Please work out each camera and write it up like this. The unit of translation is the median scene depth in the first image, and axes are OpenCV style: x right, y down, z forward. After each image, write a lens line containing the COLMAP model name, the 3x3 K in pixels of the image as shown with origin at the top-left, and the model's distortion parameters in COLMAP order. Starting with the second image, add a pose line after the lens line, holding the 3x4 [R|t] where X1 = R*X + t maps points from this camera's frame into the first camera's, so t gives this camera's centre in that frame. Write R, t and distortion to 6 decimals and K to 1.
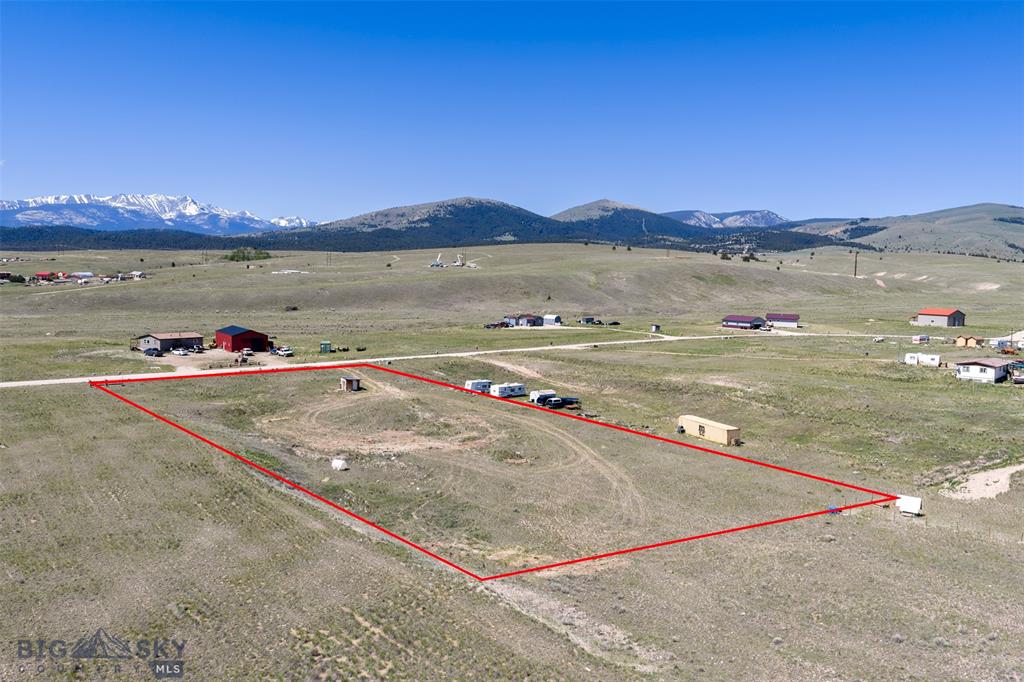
lens RADIAL K [[889.8, 0, 512.0], [0, 889.8, 341.0], [0, 0, 1]] dist [0.013875, -0.033456]
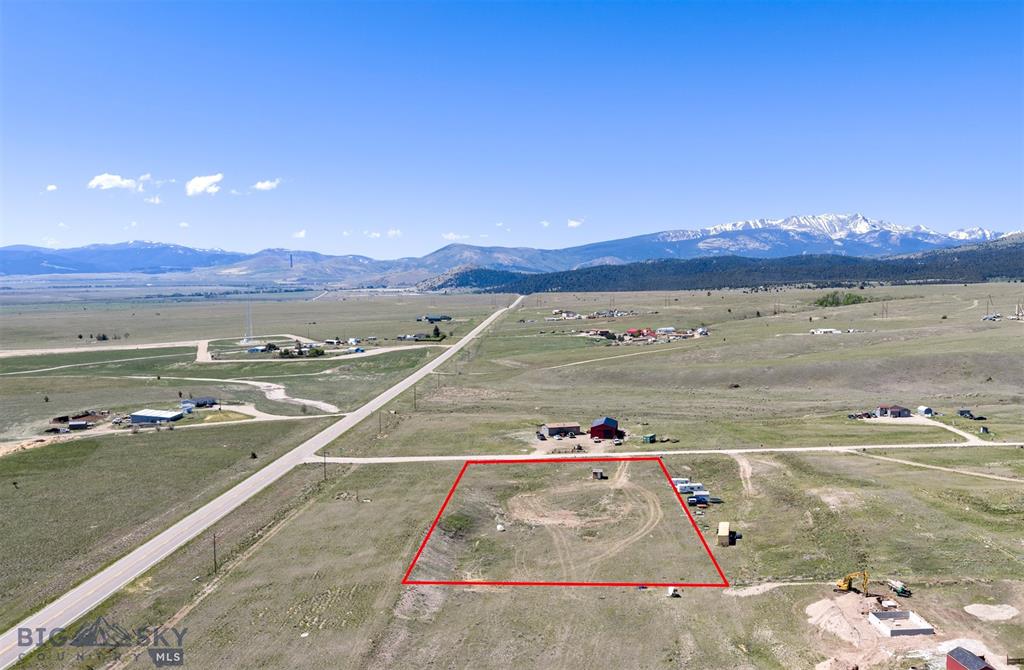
lens RADIAL K [[1011.3, 0, 592.2], [0, 1011.3, 335.6], [0, 0, 1]] dist [0.012867, -0.005090]
pose [[0.800060, 0.007103, -0.599877, 0.446758], [-0.020315, 0.999677, -0.015258, -0.086067], [0.599575, 0.024394, 0.799946, -0.216966]]
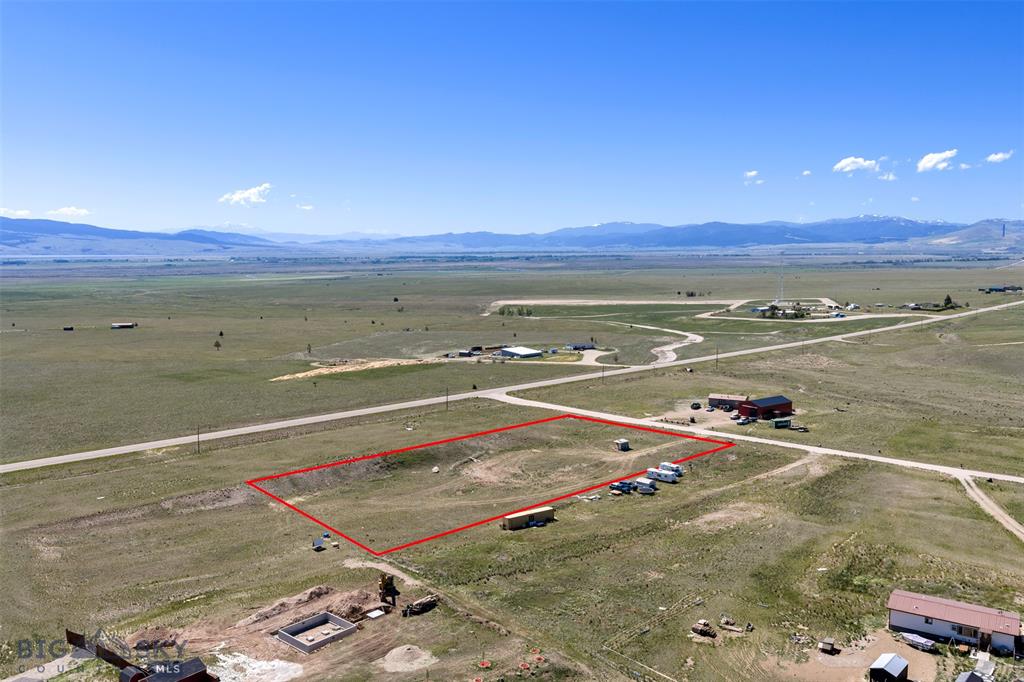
lens RADIAL K [[889.8, 0, 512.0], [0, 889.8, 341.0], [0, 0, 1]] dist [0.013875, -0.033456]
pose [[0.067093, 0.077640, -0.994721, 0.659635], [-0.069654, 0.994900, 0.072955, -0.114446], [0.995312, 0.064392, 0.072158, 0.362774]]
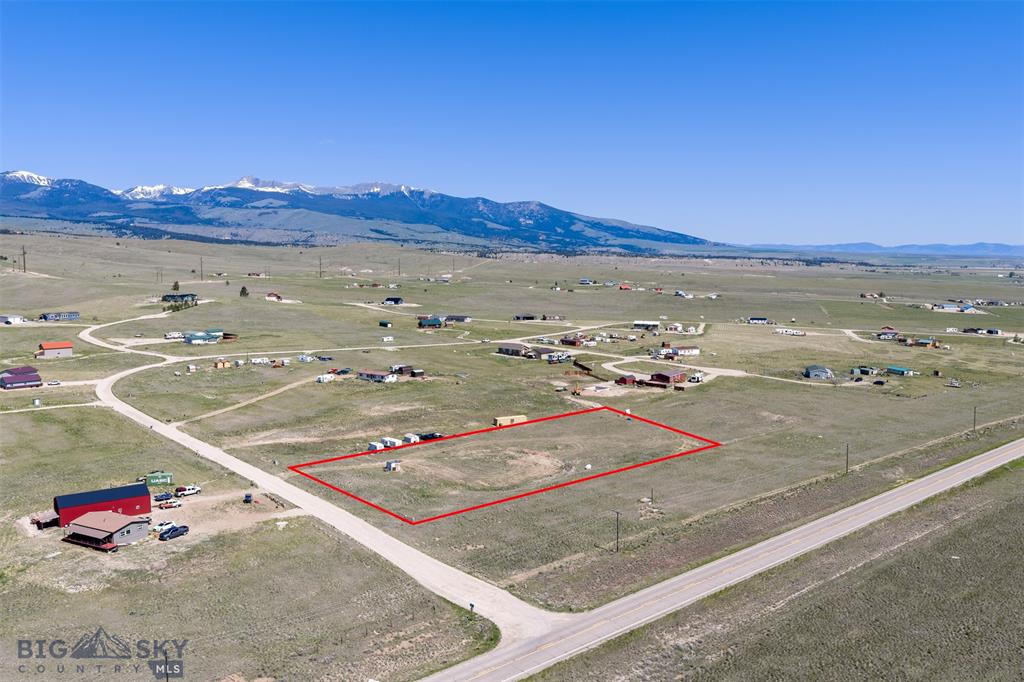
lens RADIAL K [[896.7, 0, 534.3], [0, 896.7, 341.5], [0, 0, 1]] dist [0.023665, -0.050009]
pose [[-0.100877, -0.137650, 0.985331, -0.819936], [0.063007, 0.987511, 0.144405, -0.171539], [-0.992902, 0.076650, -0.090944, 0.473513]]
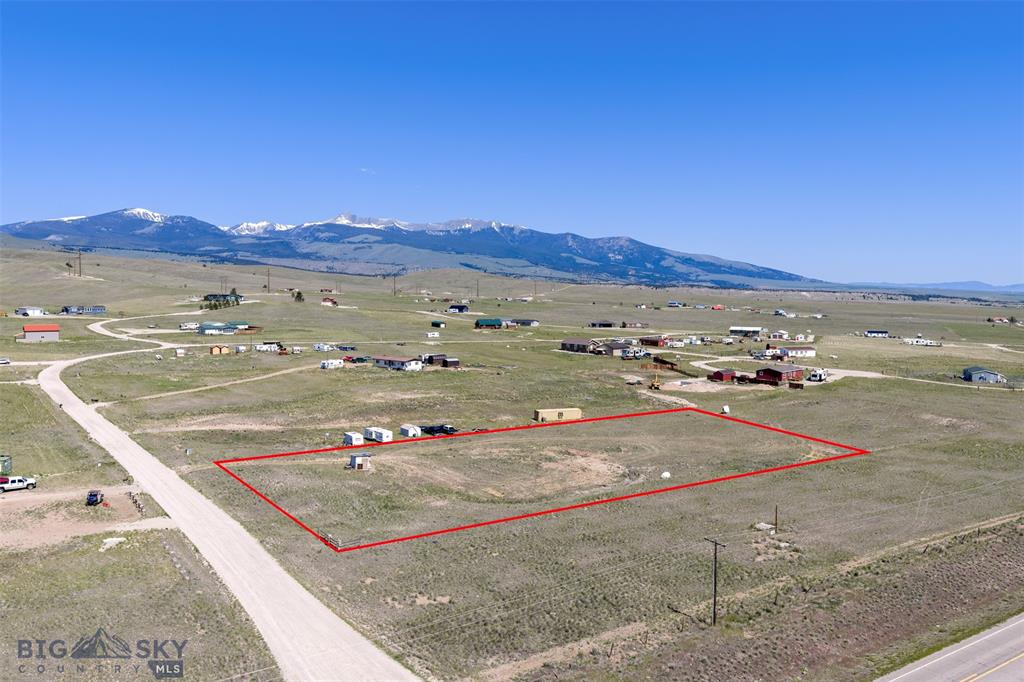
lens RADIAL K [[889.8, 0, 512.0], [0, 889.8, 341.0], [0, 0, 1]] dist [0.013875, -0.033456]
pose [[0.024288, -0.096297, 0.995056, -0.562141], [0.064162, 0.993448, 0.094575, -0.075944], [-0.997644, 0.061548, 0.030308, 0.430466]]
